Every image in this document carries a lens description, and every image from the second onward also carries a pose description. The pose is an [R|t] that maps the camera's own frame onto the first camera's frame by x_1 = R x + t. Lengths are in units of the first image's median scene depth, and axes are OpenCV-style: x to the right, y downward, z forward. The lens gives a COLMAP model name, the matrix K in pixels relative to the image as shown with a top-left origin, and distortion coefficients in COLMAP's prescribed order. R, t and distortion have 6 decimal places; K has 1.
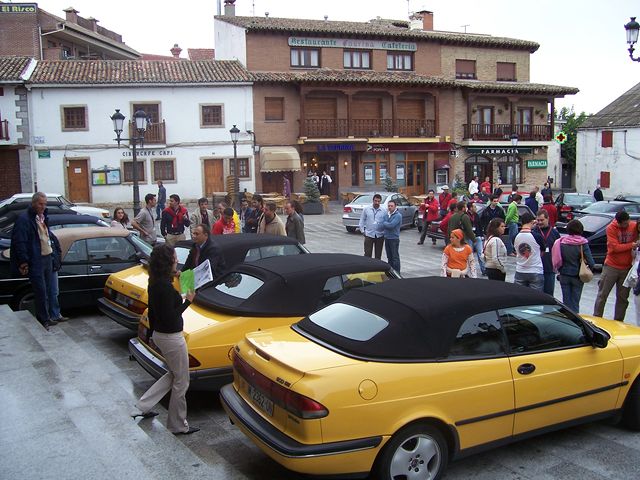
lens RADIAL K [[655.4, 0, 320.0], [0, 655.4, 240.0], [0, 0, 1]] dist [-0.167470, 0.139315]
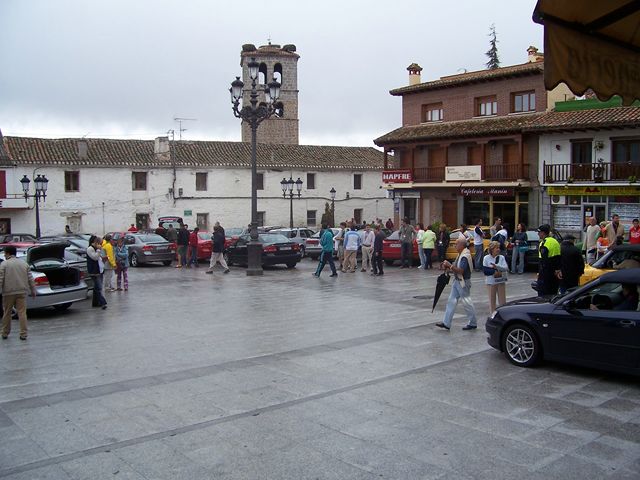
lens RADIAL K [[655.4, 0, 320.0], [0, 655.4, 240.0], [0, 0, 1]] dist [-0.167470, 0.139315]
pose [[-0.109281, -0.056467, 0.992406, -0.272730], [0.144340, 0.986902, 0.072048, -0.044833], [-0.983475, 0.151117, -0.099699, 0.379023]]
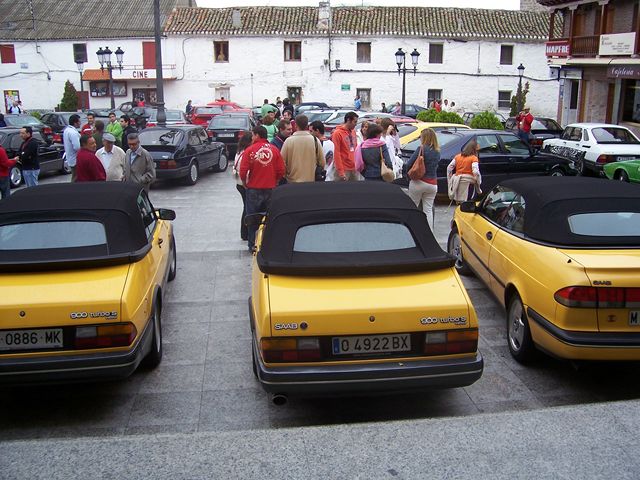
lens RADIAL K [[655.4, 0, 320.0], [0, 655.4, 240.0], [0, 0, 1]] dist [-0.167470, 0.139315]
pose [[0.445082, -0.214735, 0.869363, -0.114721], [0.109317, 0.976591, 0.185254, -0.009367], [-0.888793, 0.012583, 0.458137, 0.109858]]
